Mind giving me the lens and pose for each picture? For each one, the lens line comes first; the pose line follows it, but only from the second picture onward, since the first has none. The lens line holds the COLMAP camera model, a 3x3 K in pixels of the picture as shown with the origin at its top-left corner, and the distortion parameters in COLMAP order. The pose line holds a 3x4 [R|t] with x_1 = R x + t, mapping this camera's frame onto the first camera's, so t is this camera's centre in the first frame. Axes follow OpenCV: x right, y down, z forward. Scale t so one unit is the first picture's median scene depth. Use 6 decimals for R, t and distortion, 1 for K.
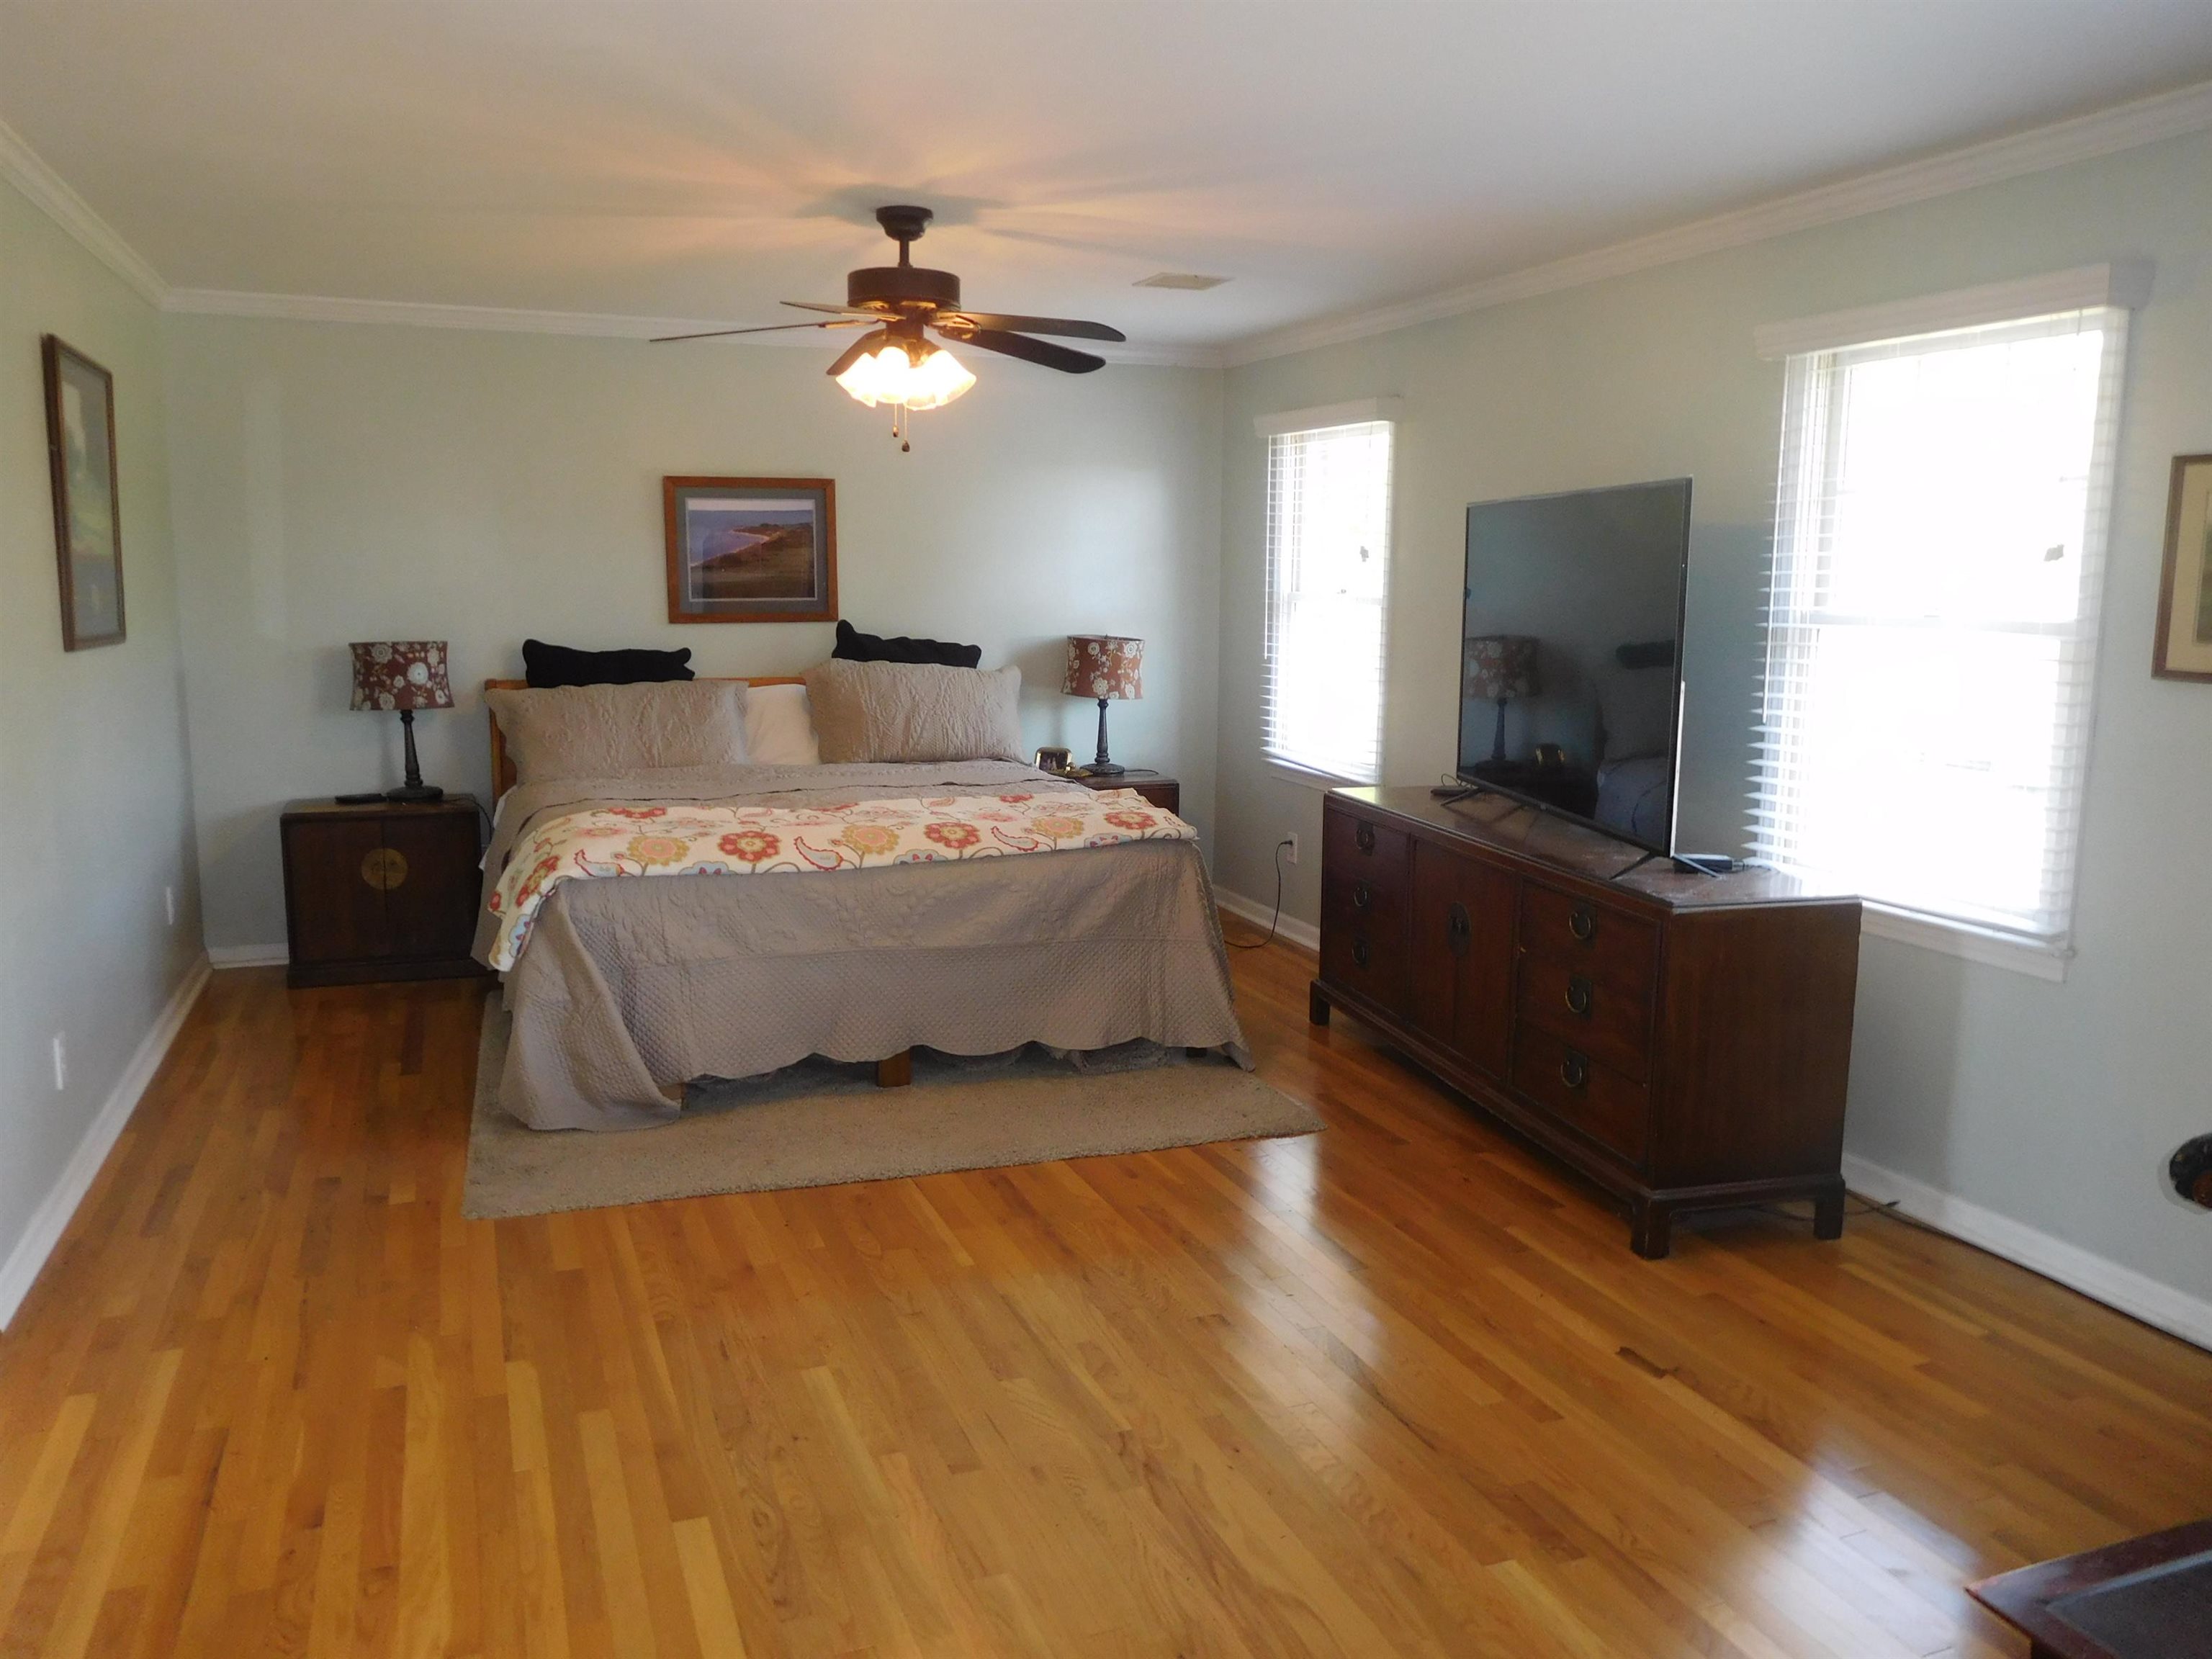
lens RADIAL K [[1654.4, 0, 1094.5], [0, 1654.4, 845.5], [0, 0, 1]] dist [-0.028626, 0.025029]
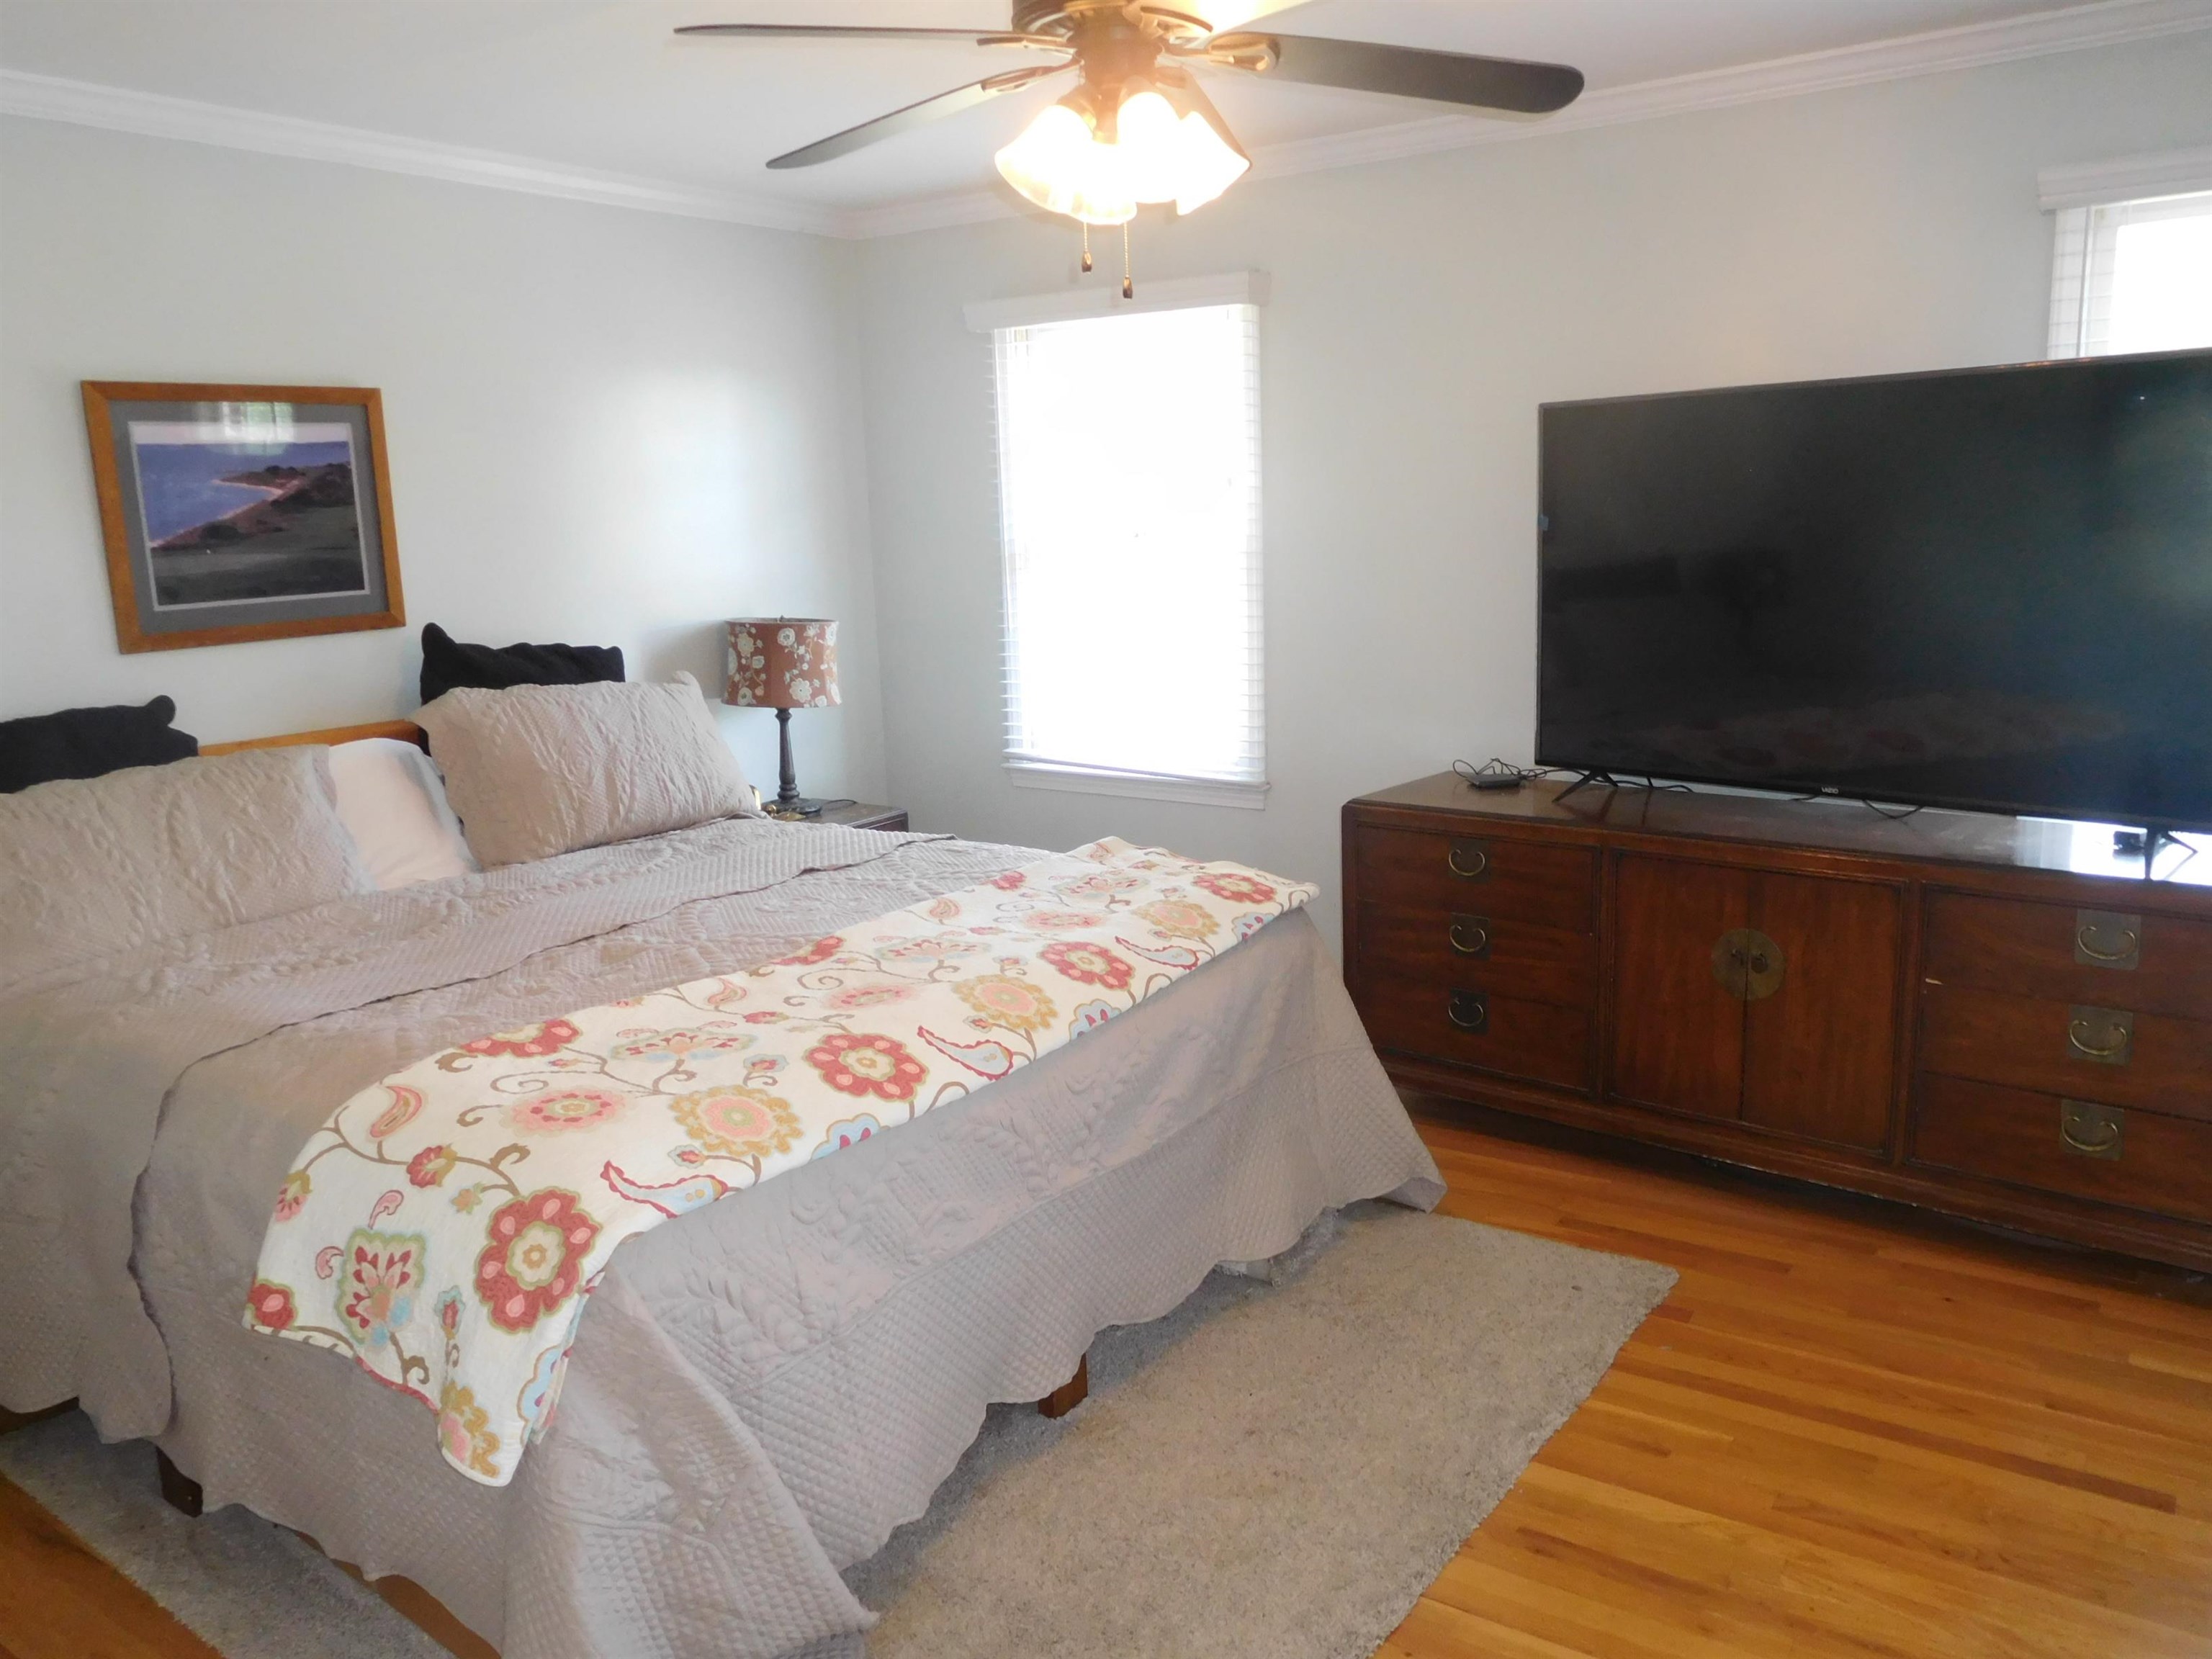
lens RADIAL K [[1654.4, 0, 1095.4], [0, 1654.4, 837.6], [0, 0, 1]] dist [-0.028626, 0.025029]
pose [[0.823186, -0.147518, 0.548274, -0.301762], [0.133681, 0.988867, 0.065354, -0.067828], [-0.551811, 0.019496, 0.833742, 0.375748]]
